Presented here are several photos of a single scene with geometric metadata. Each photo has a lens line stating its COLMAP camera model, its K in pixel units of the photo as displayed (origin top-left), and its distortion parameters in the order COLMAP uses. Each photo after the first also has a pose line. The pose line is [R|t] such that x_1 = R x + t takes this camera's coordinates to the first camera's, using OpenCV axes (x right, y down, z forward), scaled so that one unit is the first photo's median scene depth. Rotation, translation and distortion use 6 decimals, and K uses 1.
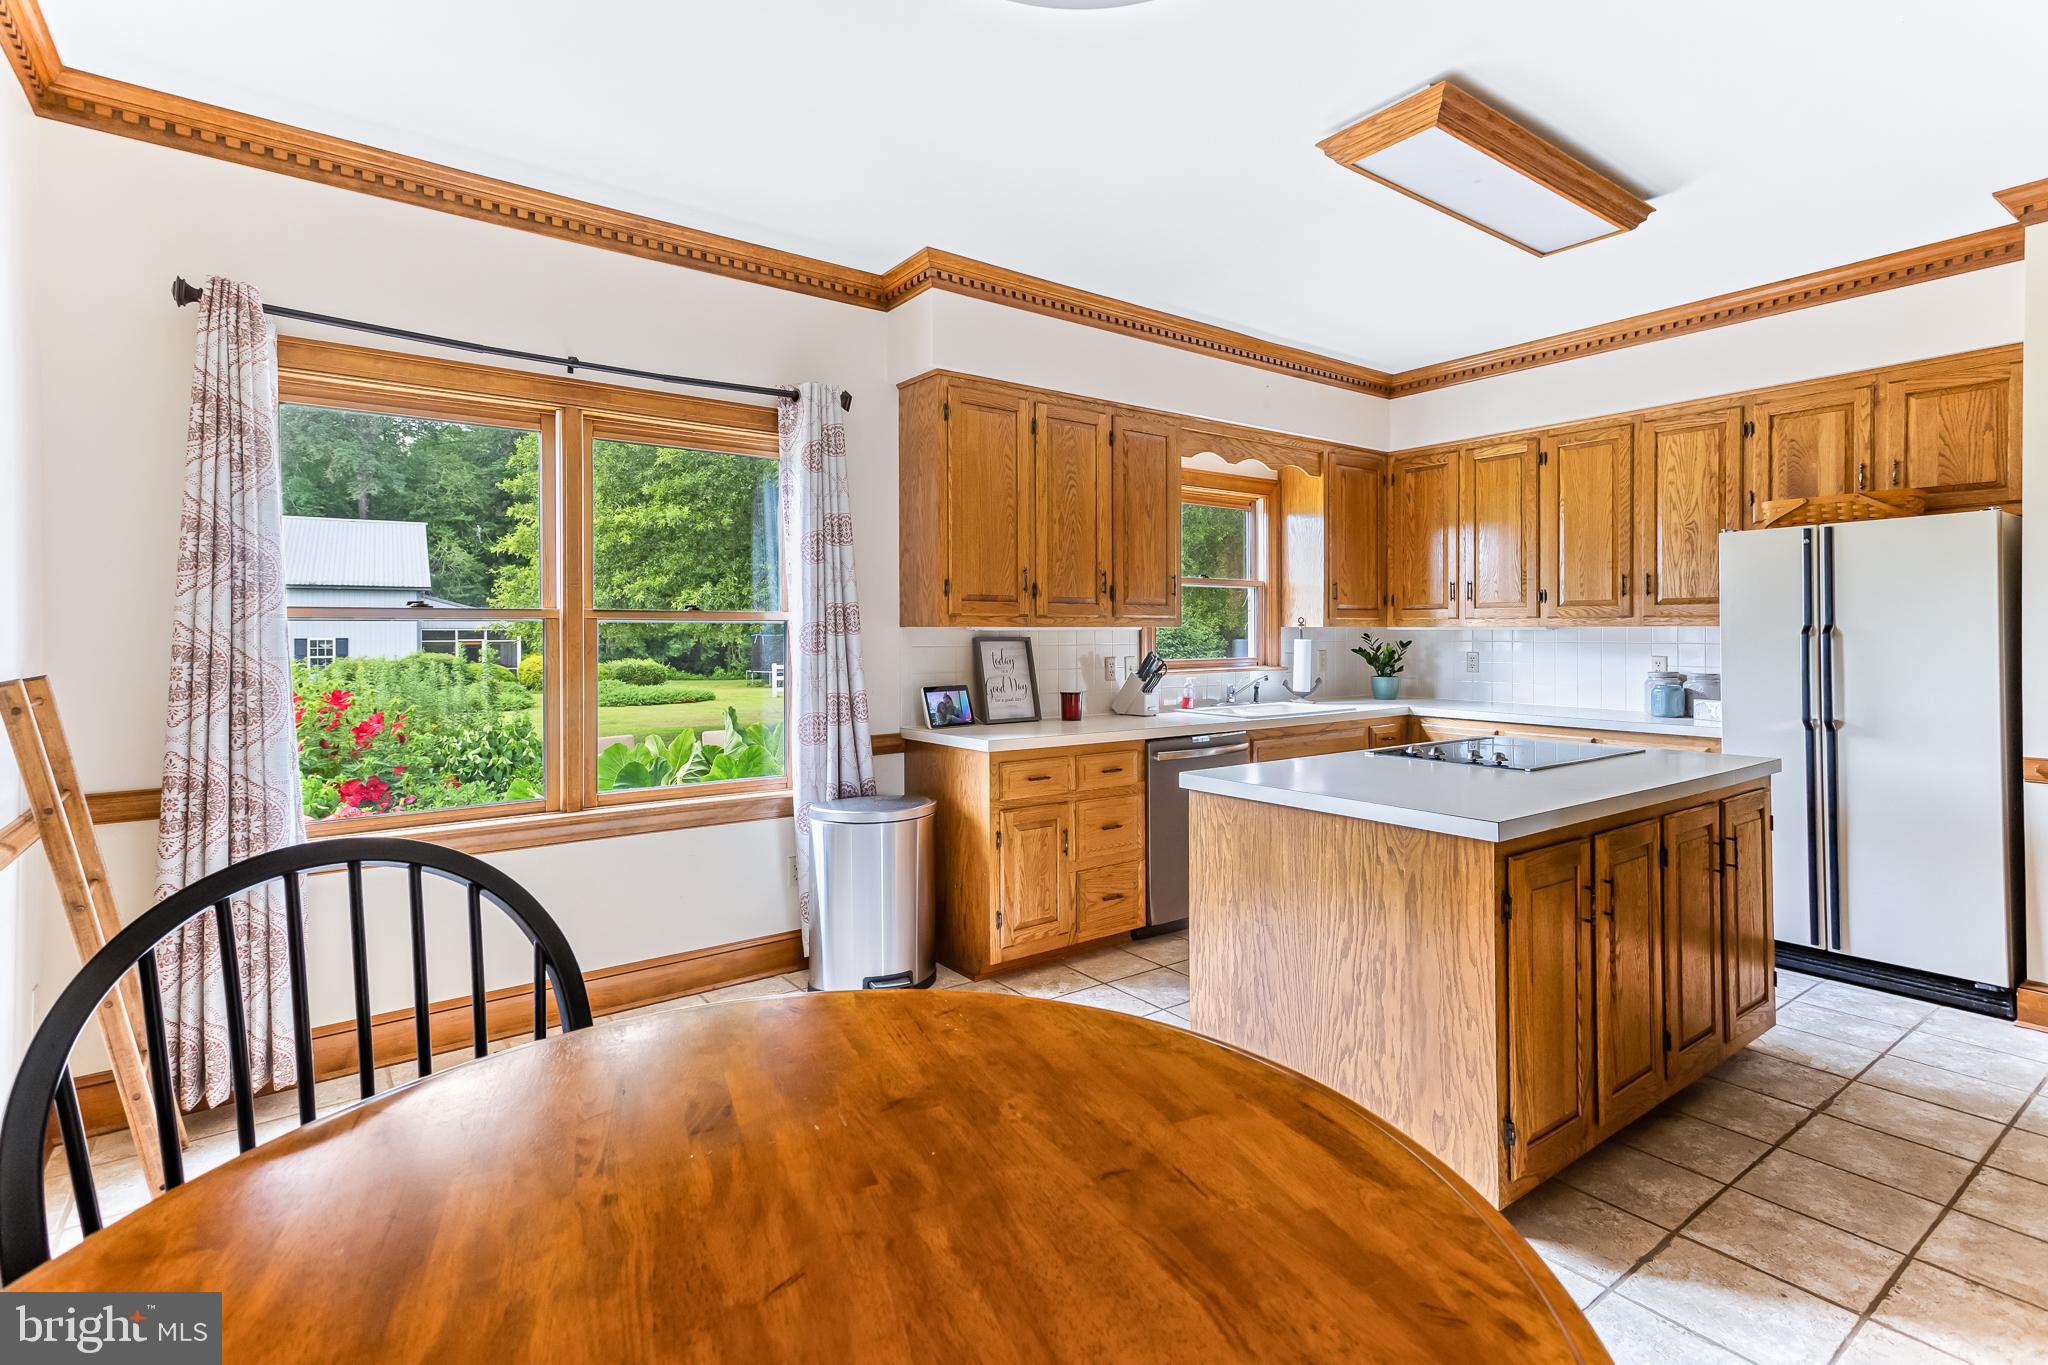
lens RADIAL K [[971.6, 0, 1022.3], [0, 971.6, 637.2], [0, 0, 1]] dist [0.024457, 0.000057]
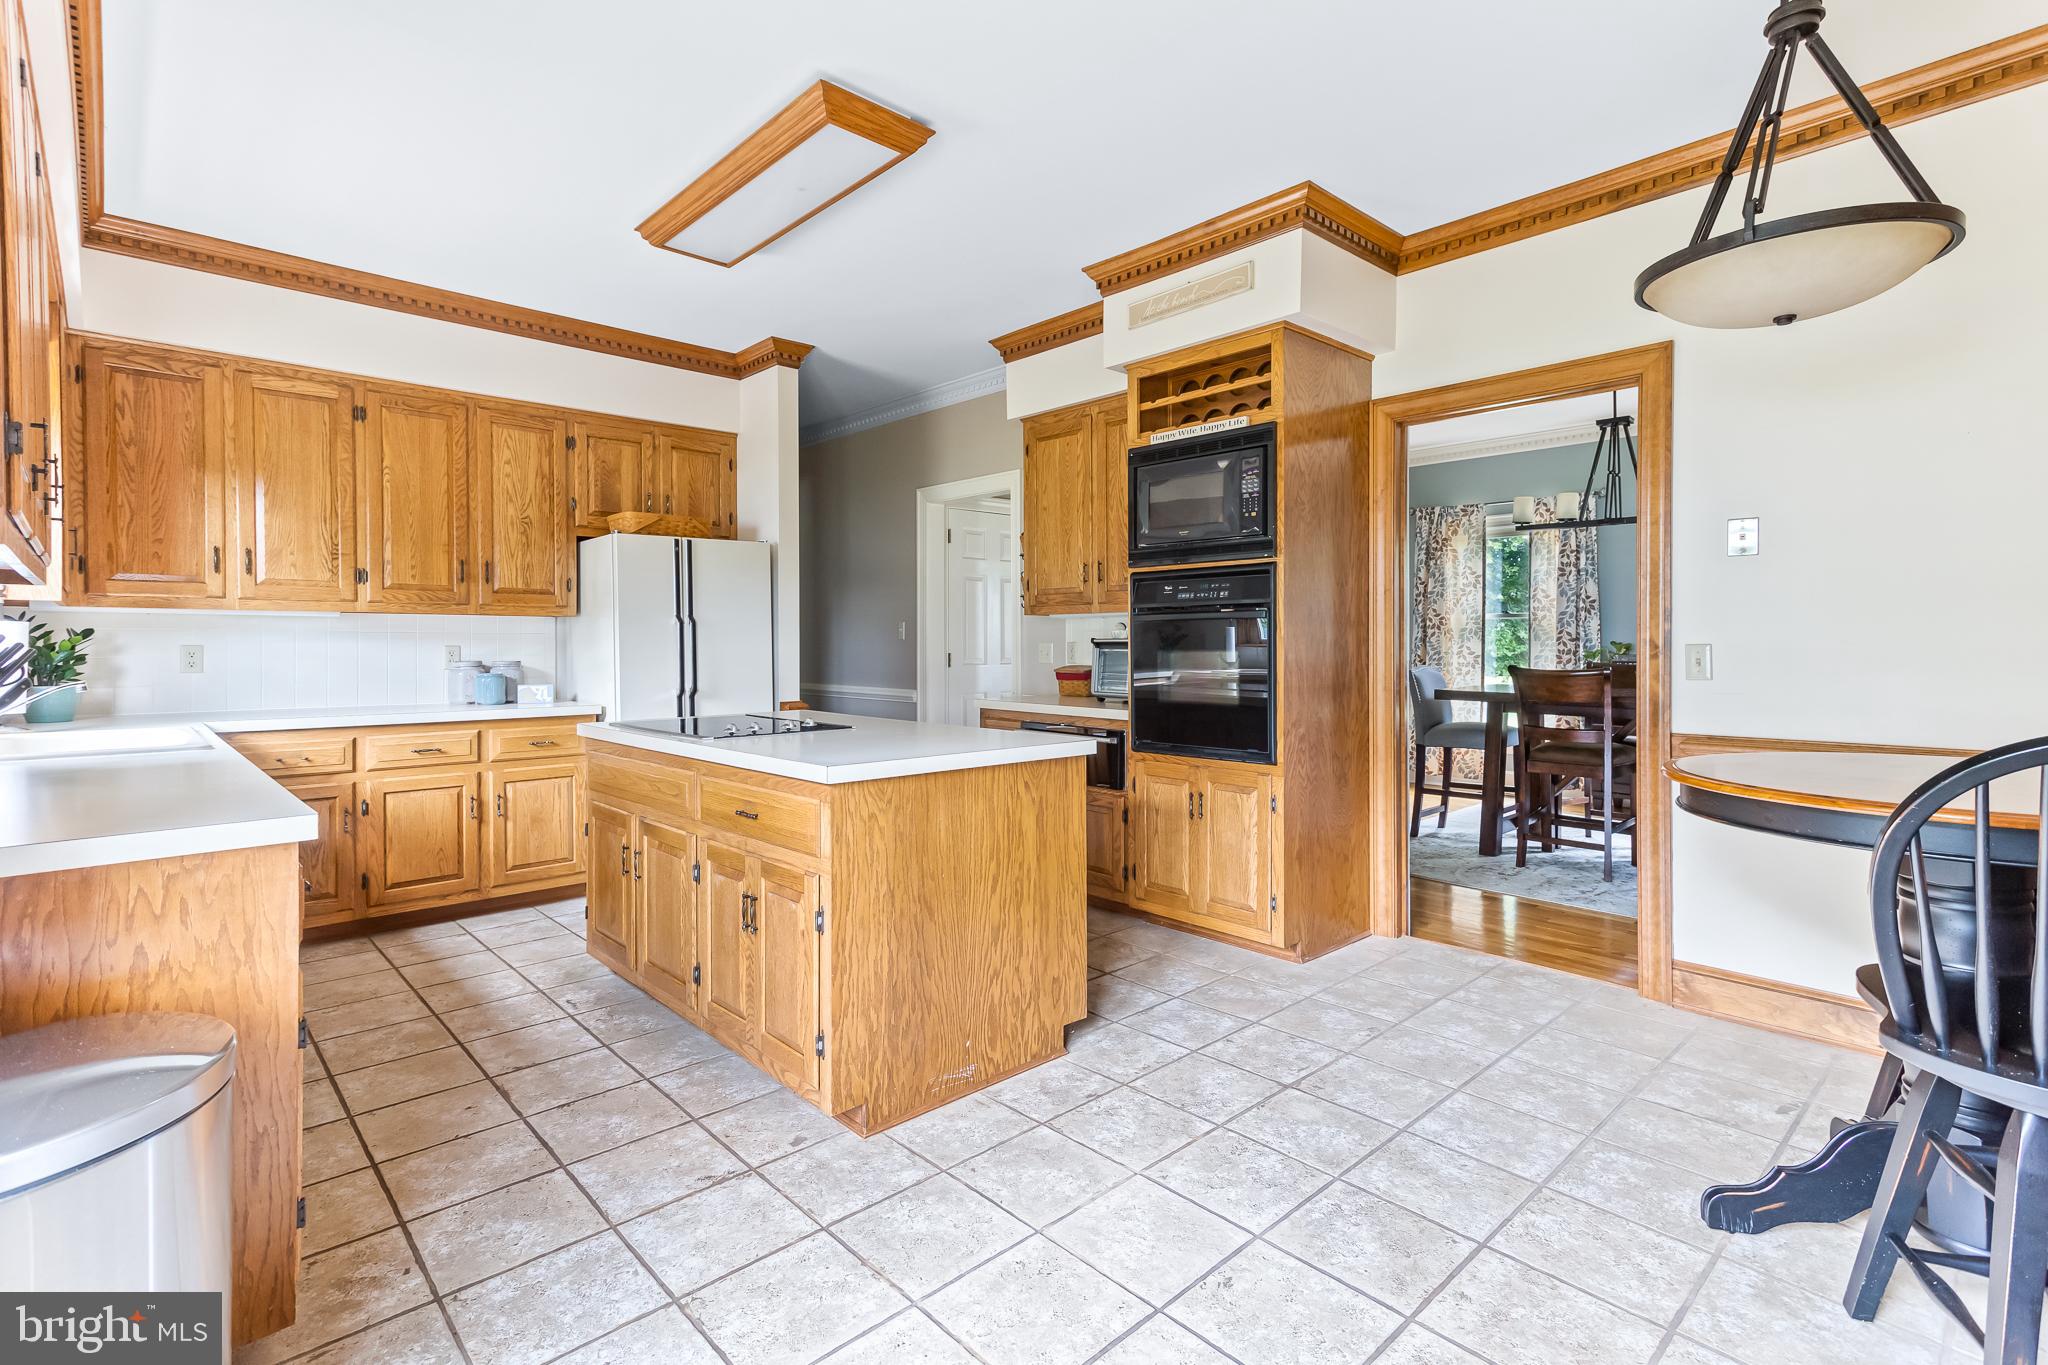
lens RADIAL K [[971.6, 0, 1023.3], [0, 971.6, 650.8], [0, 0, 1]] dist [0.024457, 0.000057]
pose [[-0.105480, -0.004847, 0.994410, -0.425038], [0.006735, 0.999962, 0.005588, 0.024902], [-0.994399, 0.007287, -0.105443, 0.591015]]
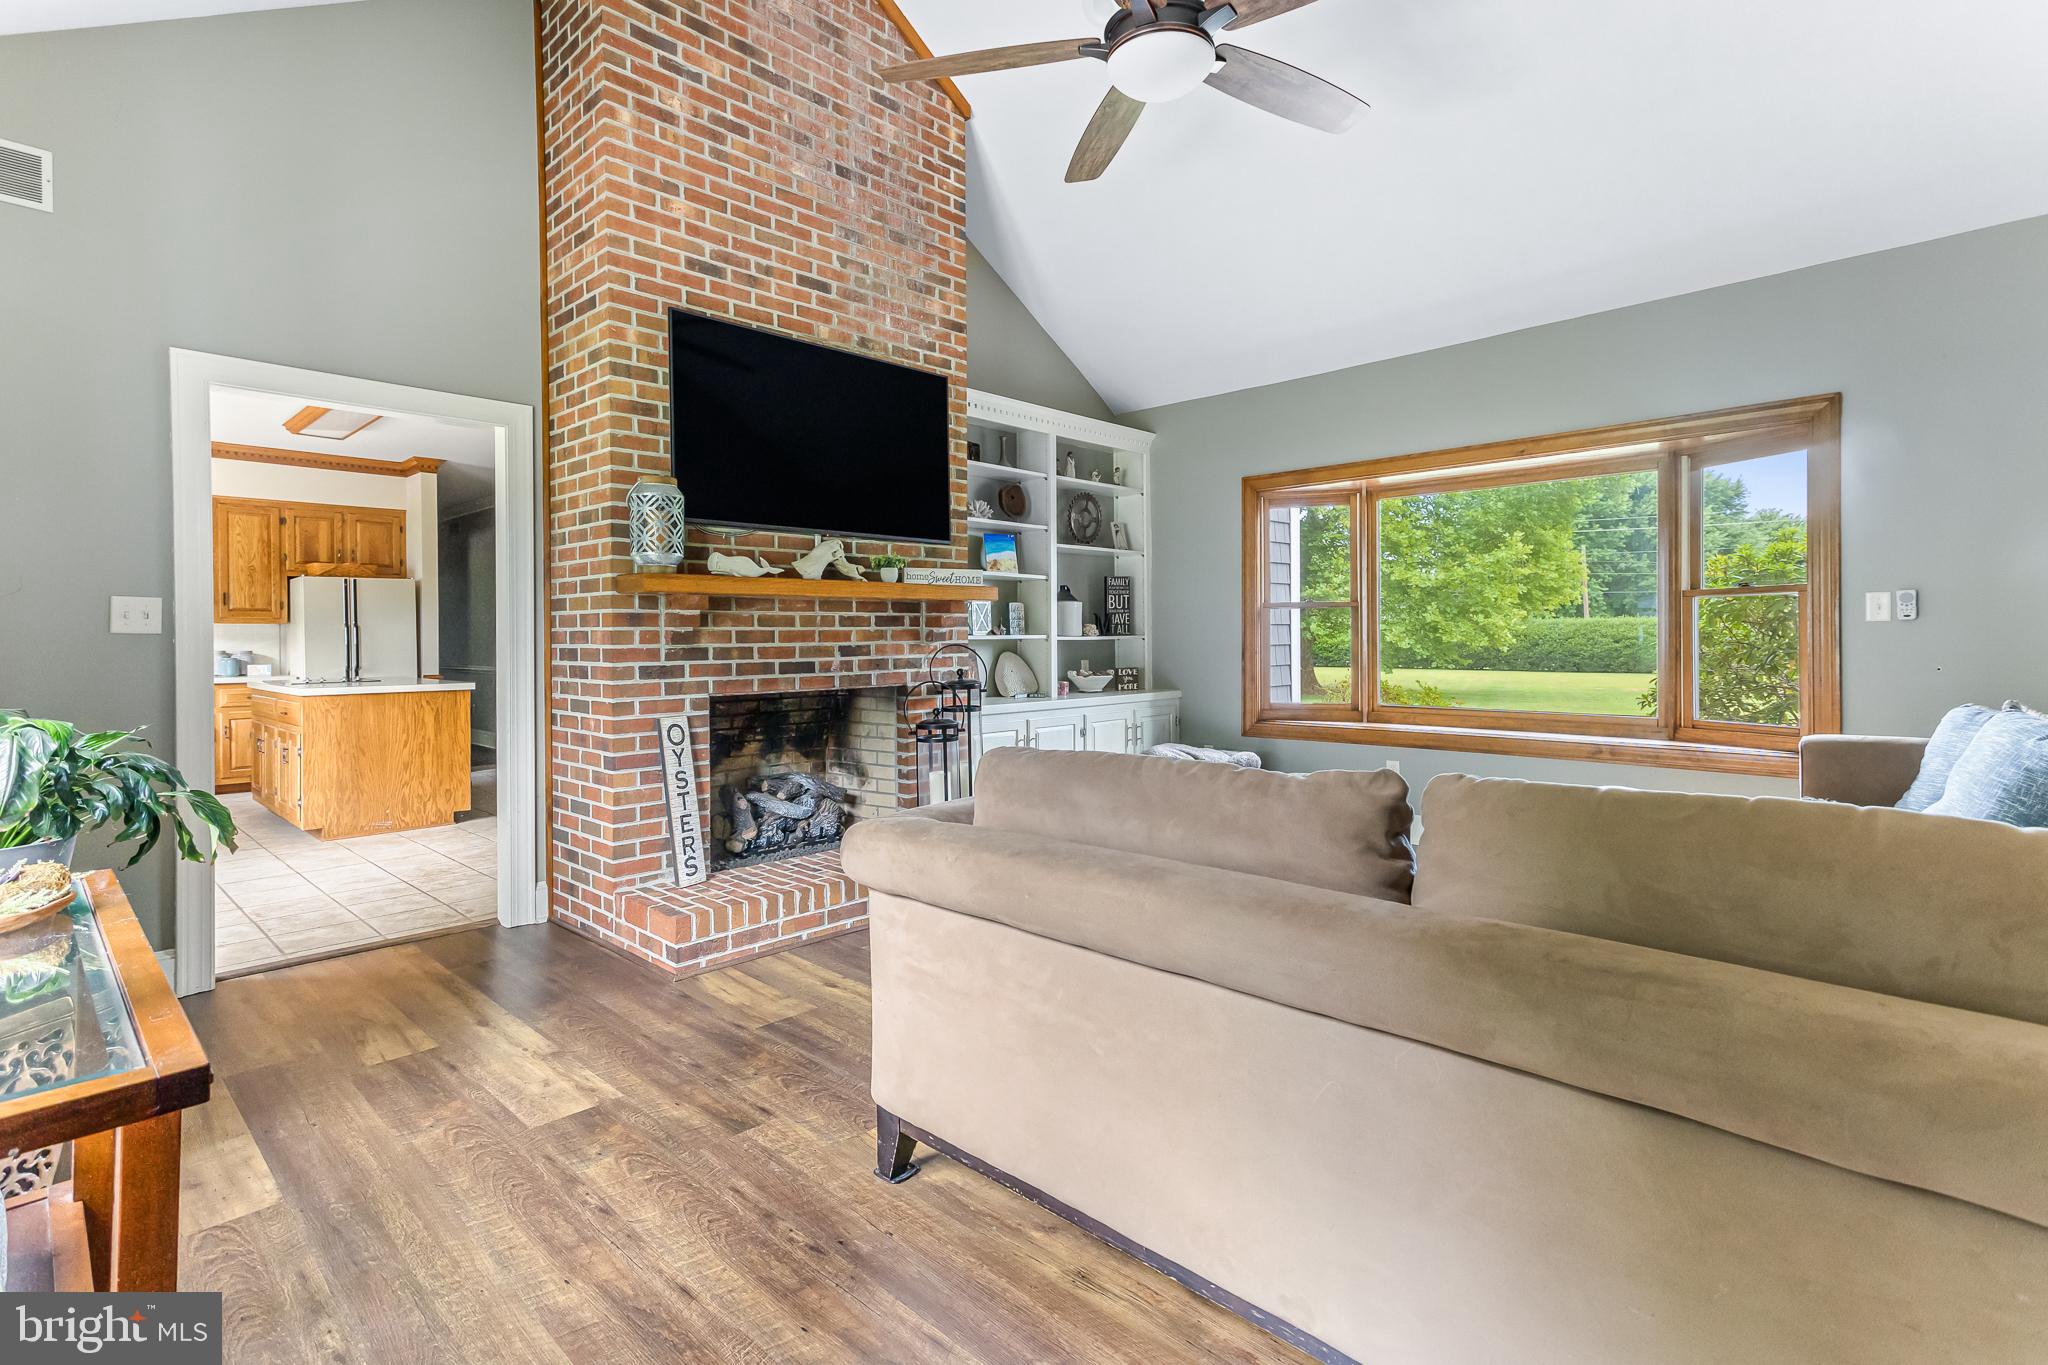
lens RADIAL K [[971.6, 0, 1019.3], [0, 971.6, 641.2], [0, 0, 1]] dist [0.024457, 0.000057]
pose [[-0.159516, 0.002173, 0.987193, -1.342149], [0.010782, 0.999942, -0.000459, 0.037179], [-0.987137, 0.010571, -0.159530, -0.097499]]
